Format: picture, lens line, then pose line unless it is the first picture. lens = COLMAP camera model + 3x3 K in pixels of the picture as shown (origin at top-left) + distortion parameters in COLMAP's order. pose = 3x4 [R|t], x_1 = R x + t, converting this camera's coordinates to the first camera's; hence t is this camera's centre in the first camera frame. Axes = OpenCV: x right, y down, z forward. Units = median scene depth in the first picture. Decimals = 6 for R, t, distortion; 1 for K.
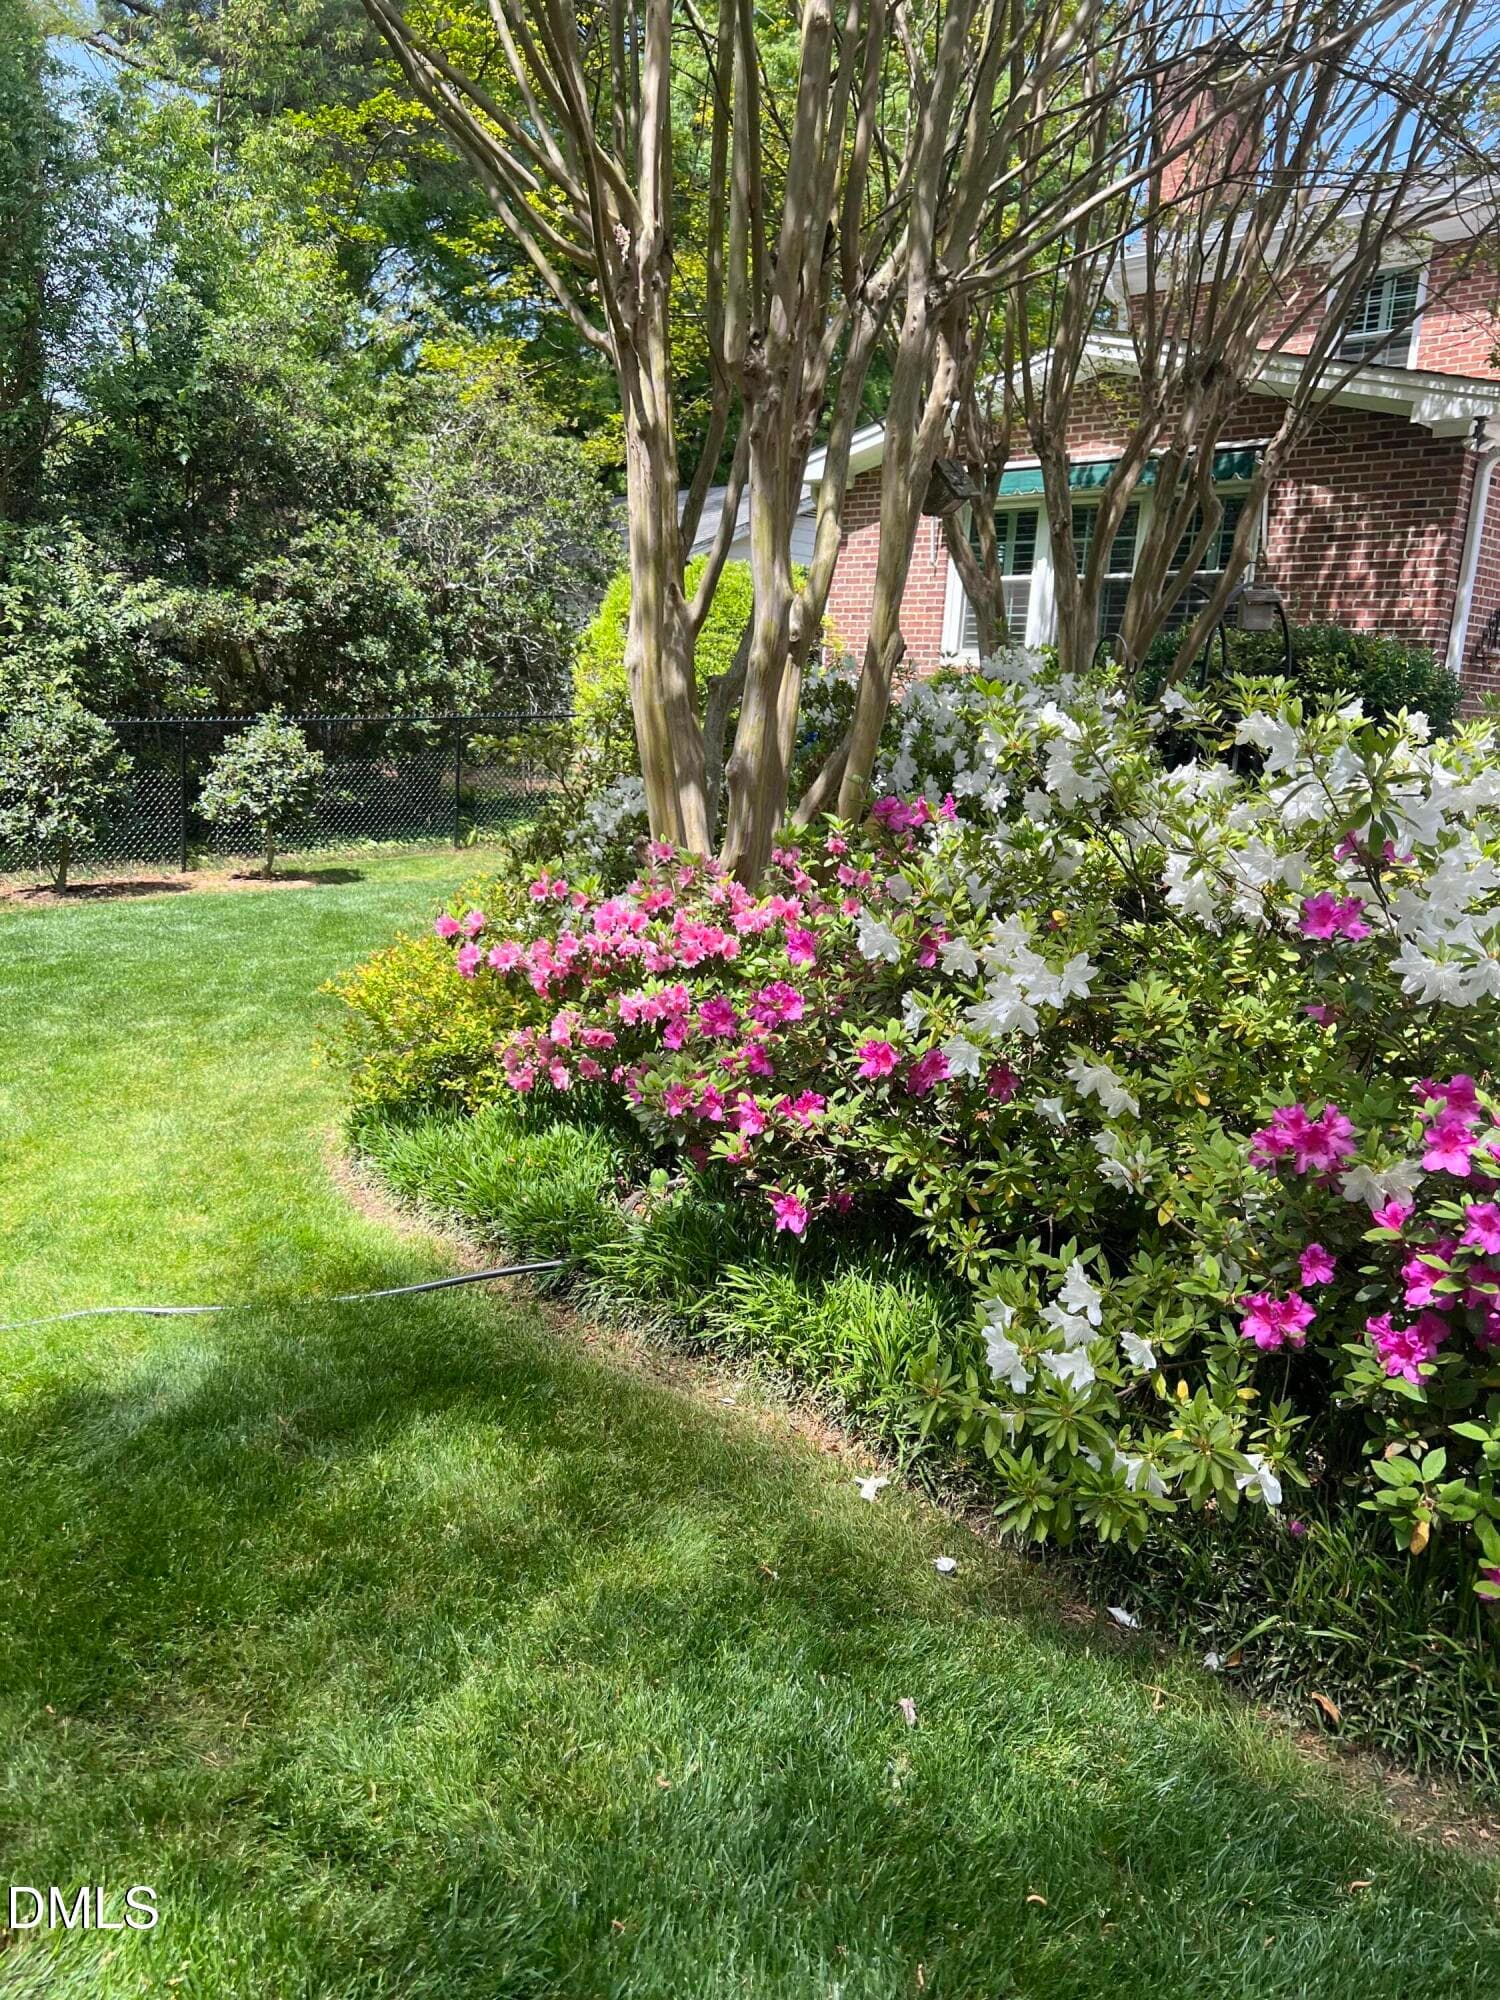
lens RADIAL K [[1510.4, 0, 822.5], [0, 1510.4, 931.8], [0, 0, 1]] dist [0.092171, -0.069289]
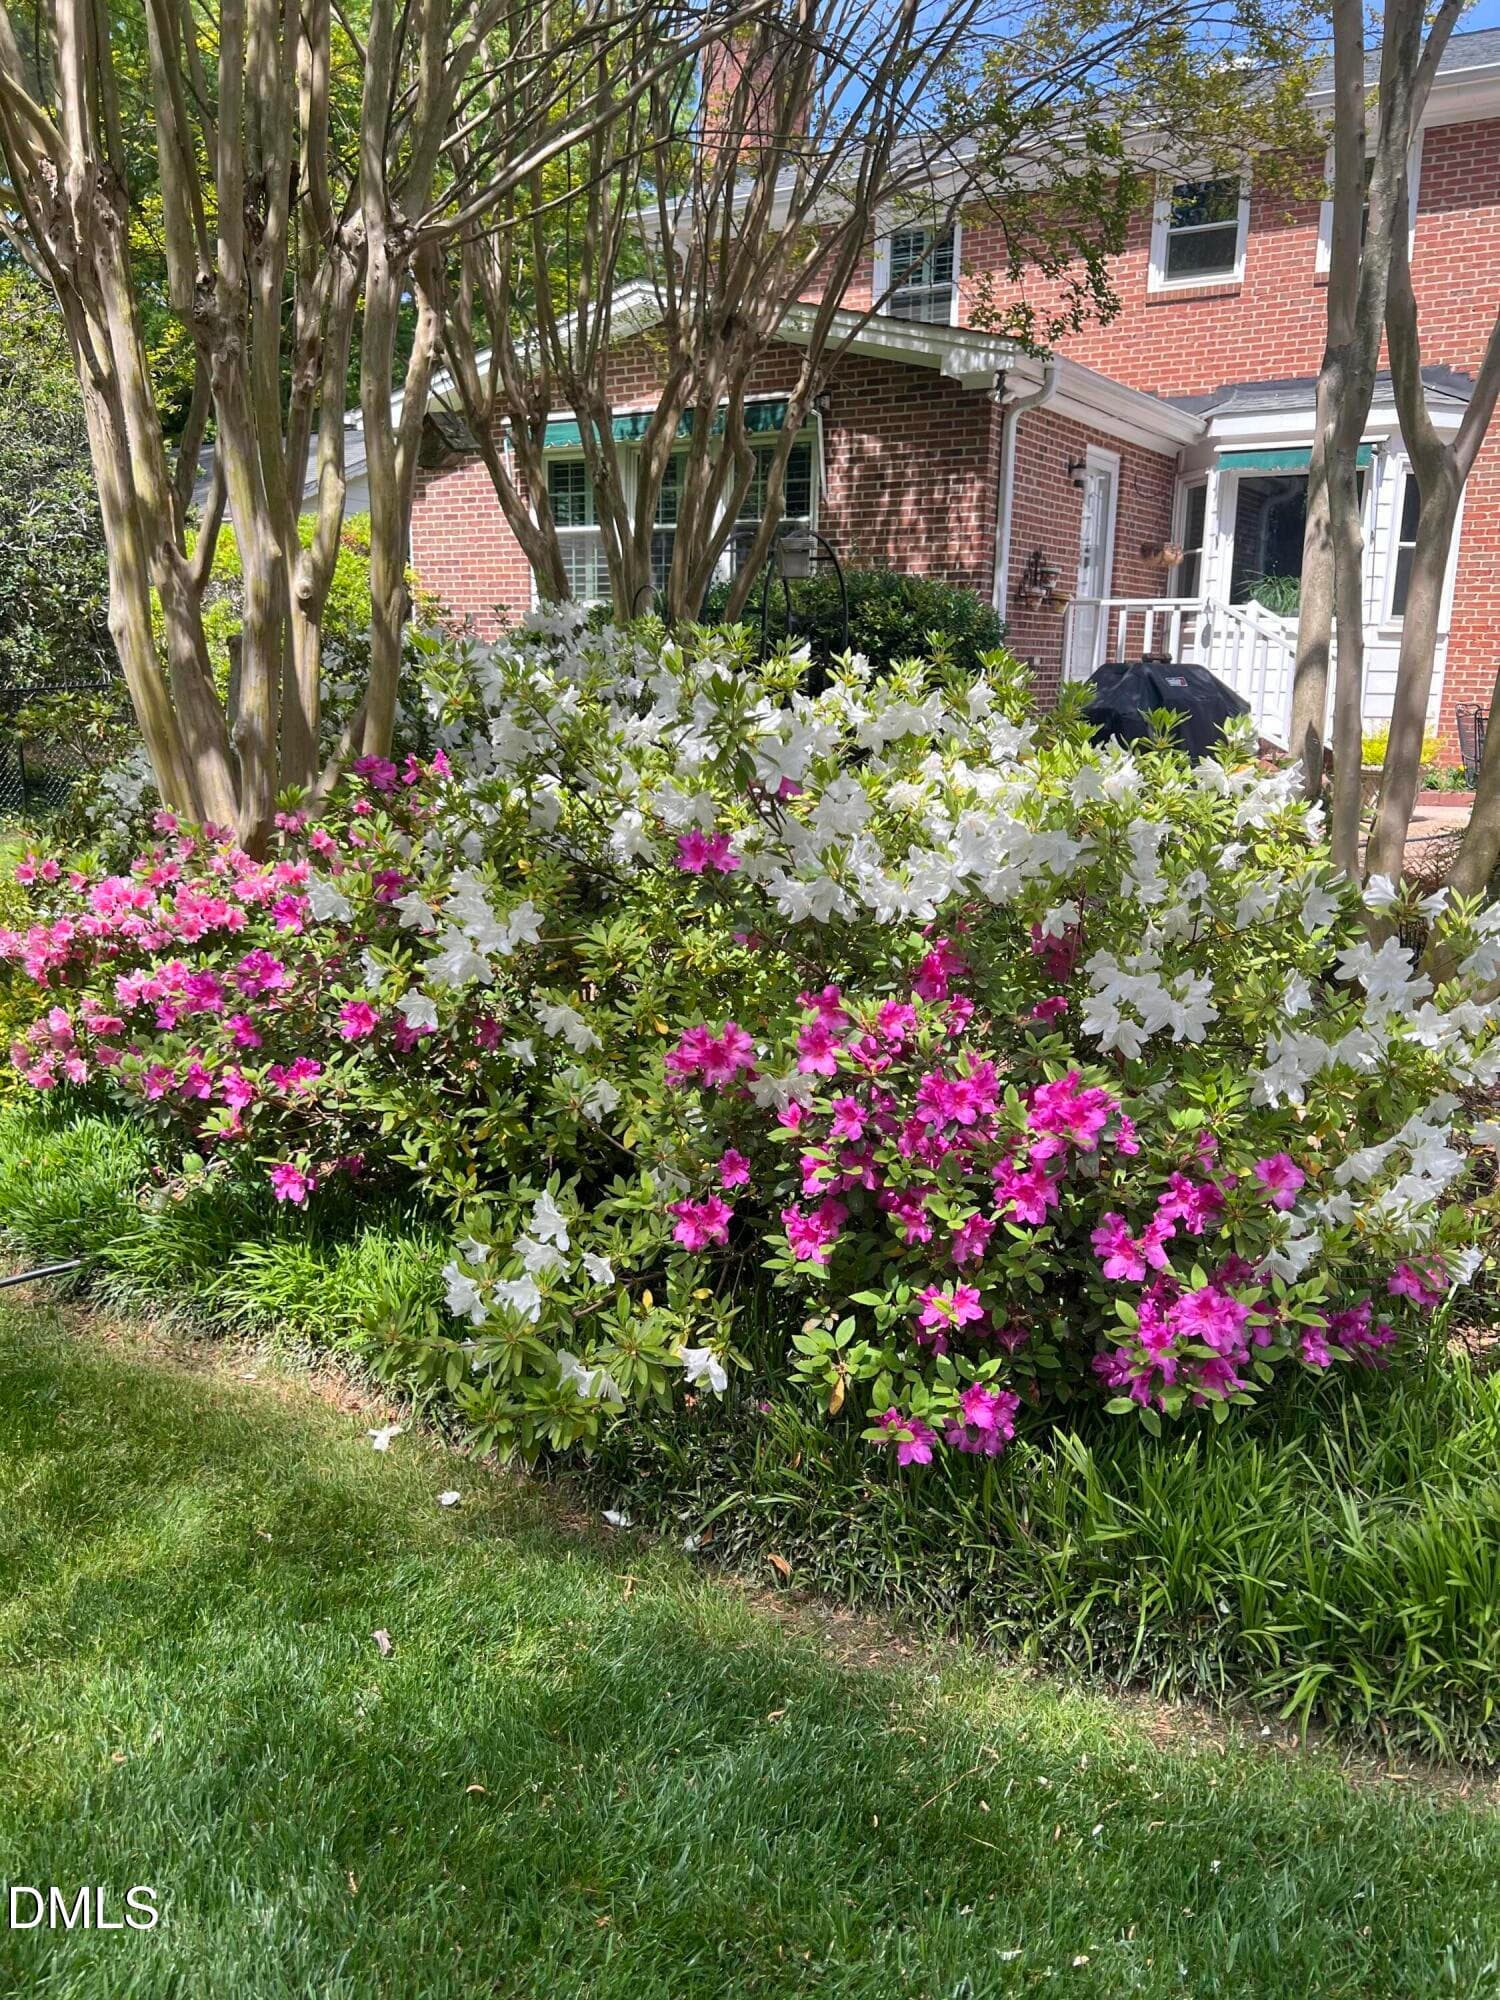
lens RADIAL K [[1510.4, 0, 822.5], [0, 1510.4, 931.8], [0, 0, 1]] dist [0.092171, -0.069289]
pose [[0.975518, -0.078983, 0.205247, 0.124793], [0.072281, 0.996584, 0.039959, 0.007663], [-0.207701, -0.024145, 0.977894, -0.046534]]
